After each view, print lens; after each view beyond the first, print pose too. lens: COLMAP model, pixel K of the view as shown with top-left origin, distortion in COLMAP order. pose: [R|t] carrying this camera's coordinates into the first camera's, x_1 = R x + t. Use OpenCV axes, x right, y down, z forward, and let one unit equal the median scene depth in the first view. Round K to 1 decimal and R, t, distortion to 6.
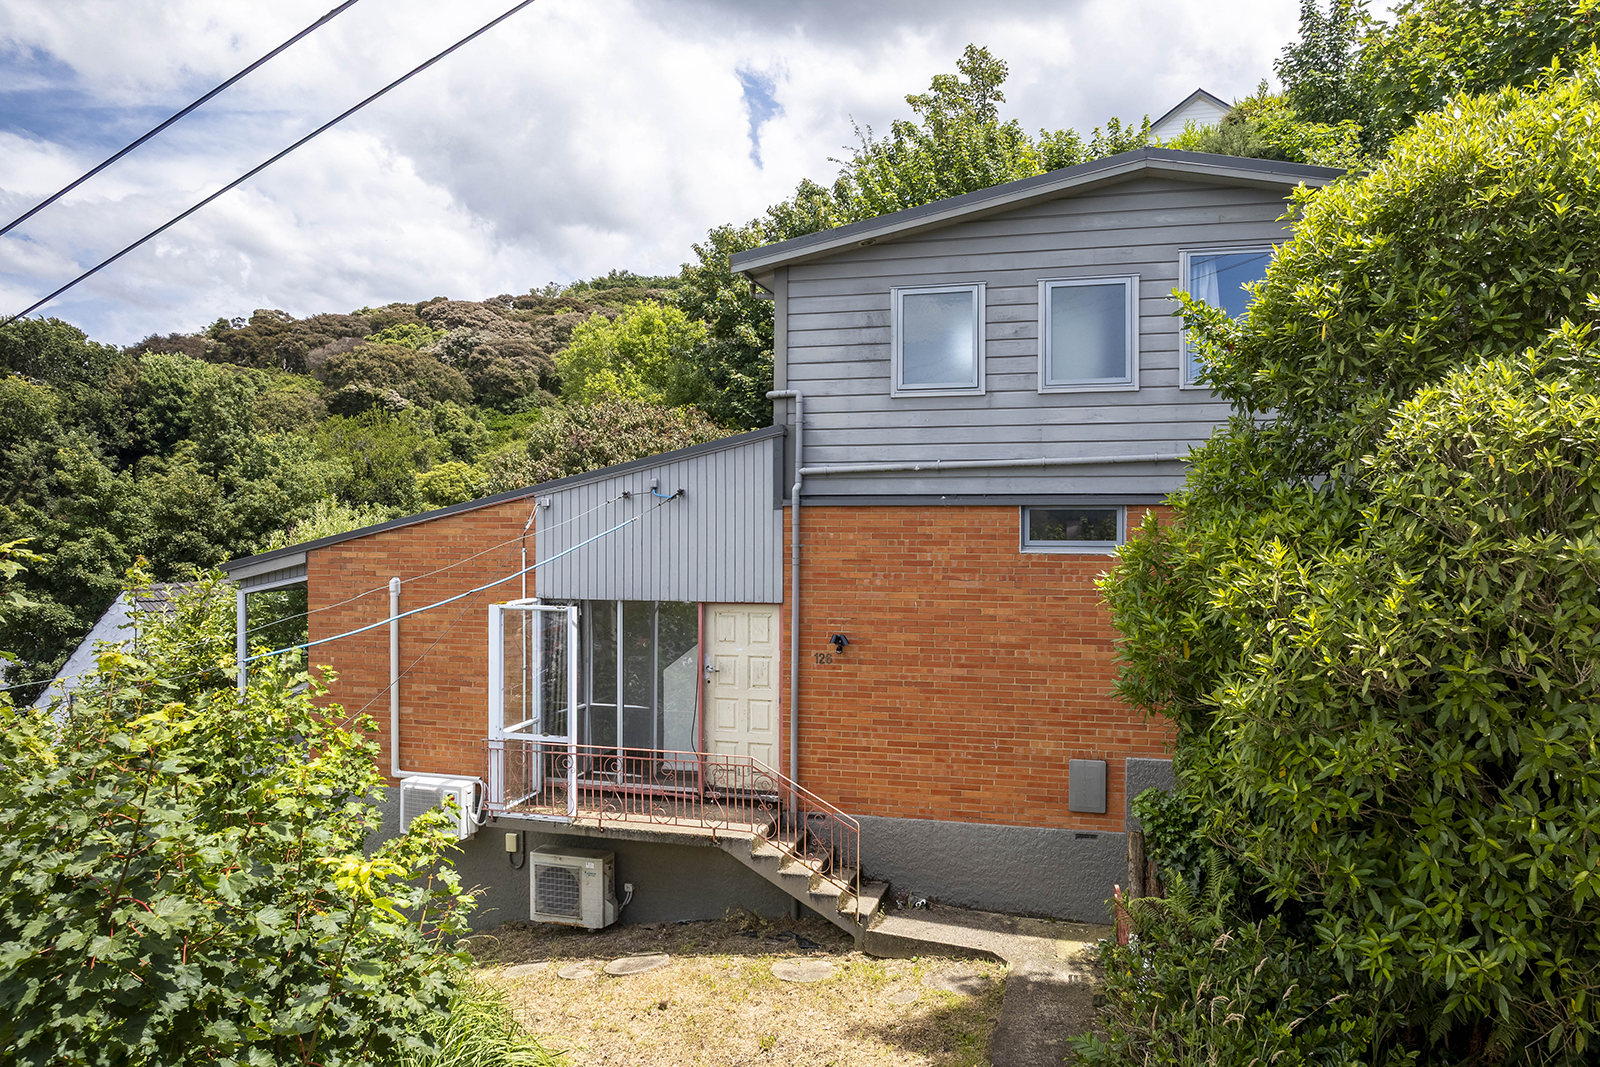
lens RADIAL K [[1180.8, 0, 800.0], [0, 1180.8, 533.5], [0, 0, 1]] dist [-0.041560, 0.004778]
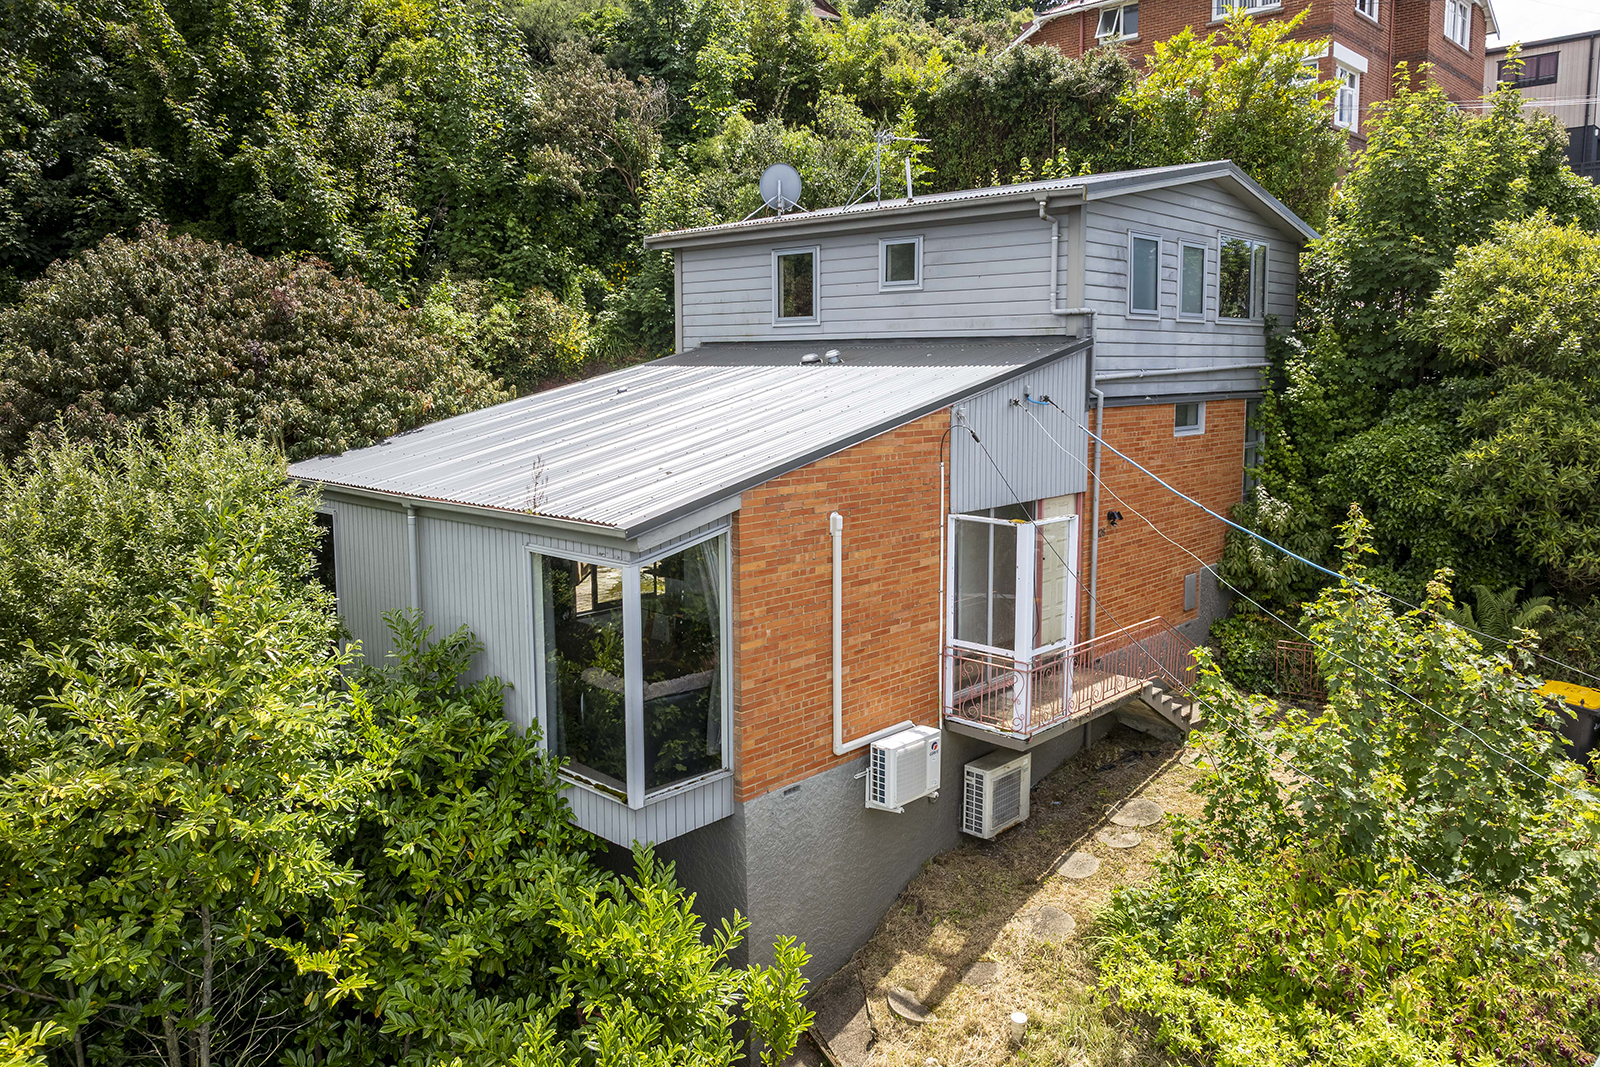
lens RADIAL K [[1109.1, 0, 800.0], [0, 1109.1, 533.5], [0, 0, 1]] dist [-0.036491, -0.005997]
pose [[0.471741, -0.129344, 0.872199, -1.097715], [0.036888, 0.991211, 0.127042, -0.048819], [-0.880965, -0.027758, 0.472366, 0.715631]]
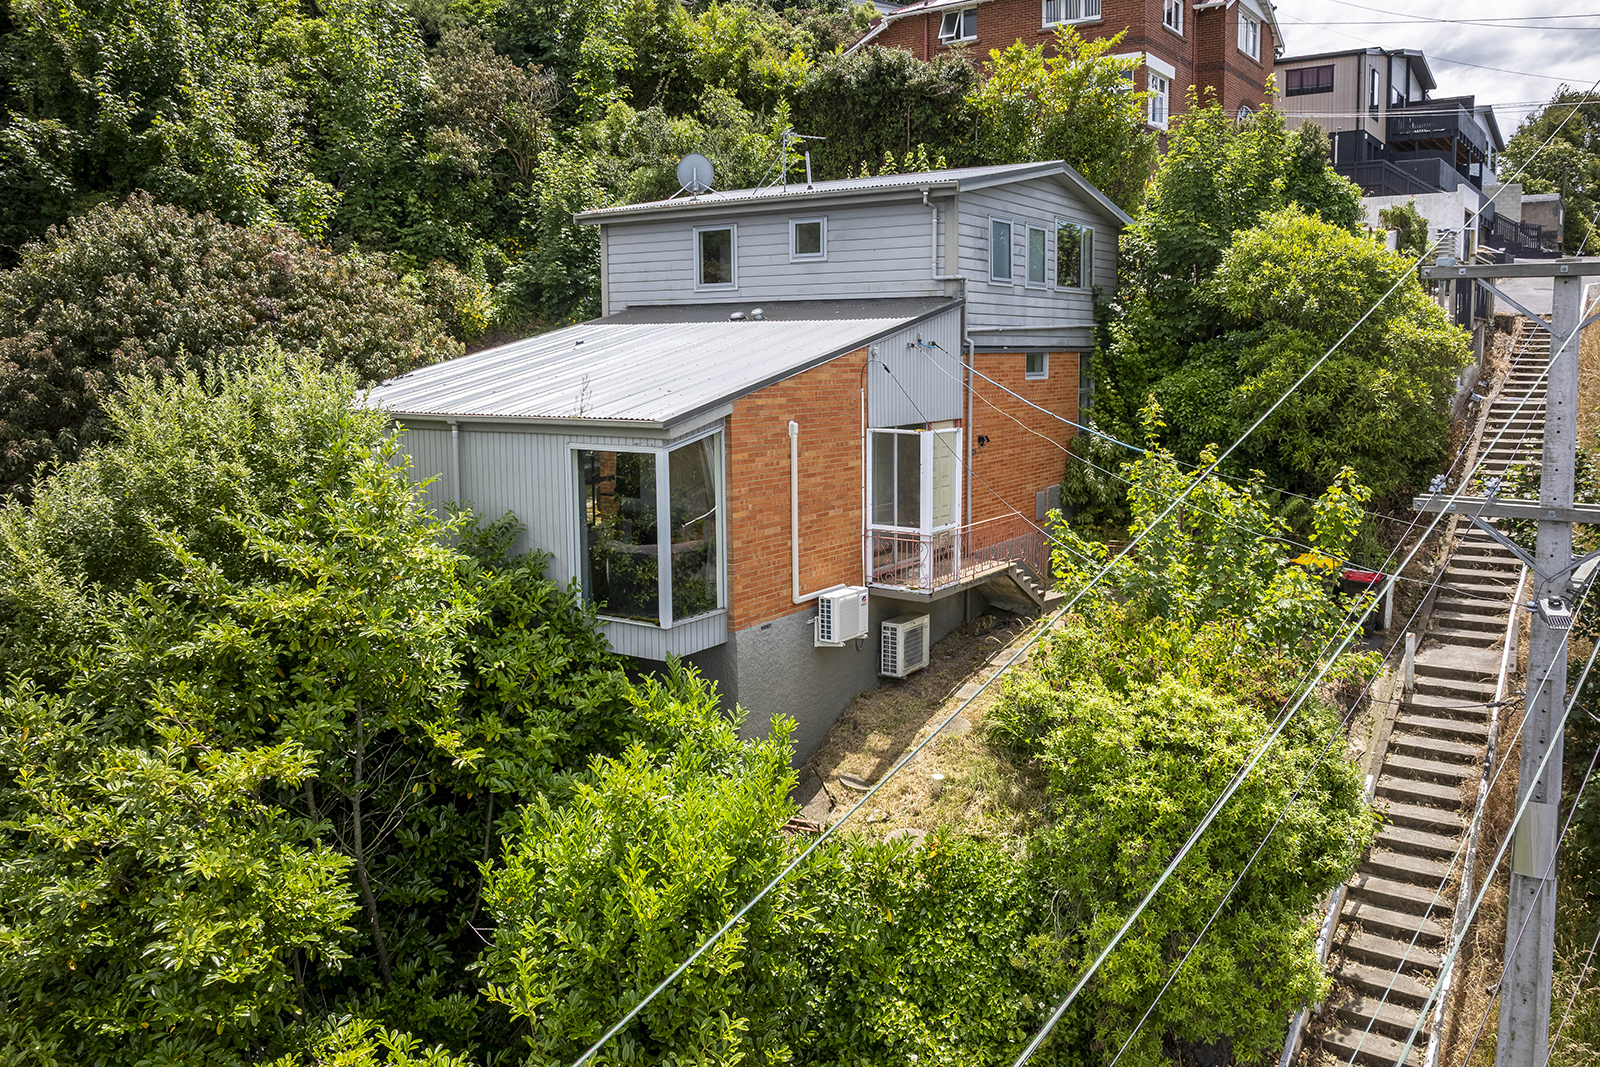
lens RADIAL K [[1180.8, 0, 800.0], [0, 1180.8, 533.5], [0, 0, 1]] dist [-0.041560, 0.004778]
pose [[0.330359, -0.138506, 0.933637, -1.479440], [0.040147, 0.990341, 0.132712, -0.003623], [-0.943001, -0.006360, 0.332729, 0.681031]]
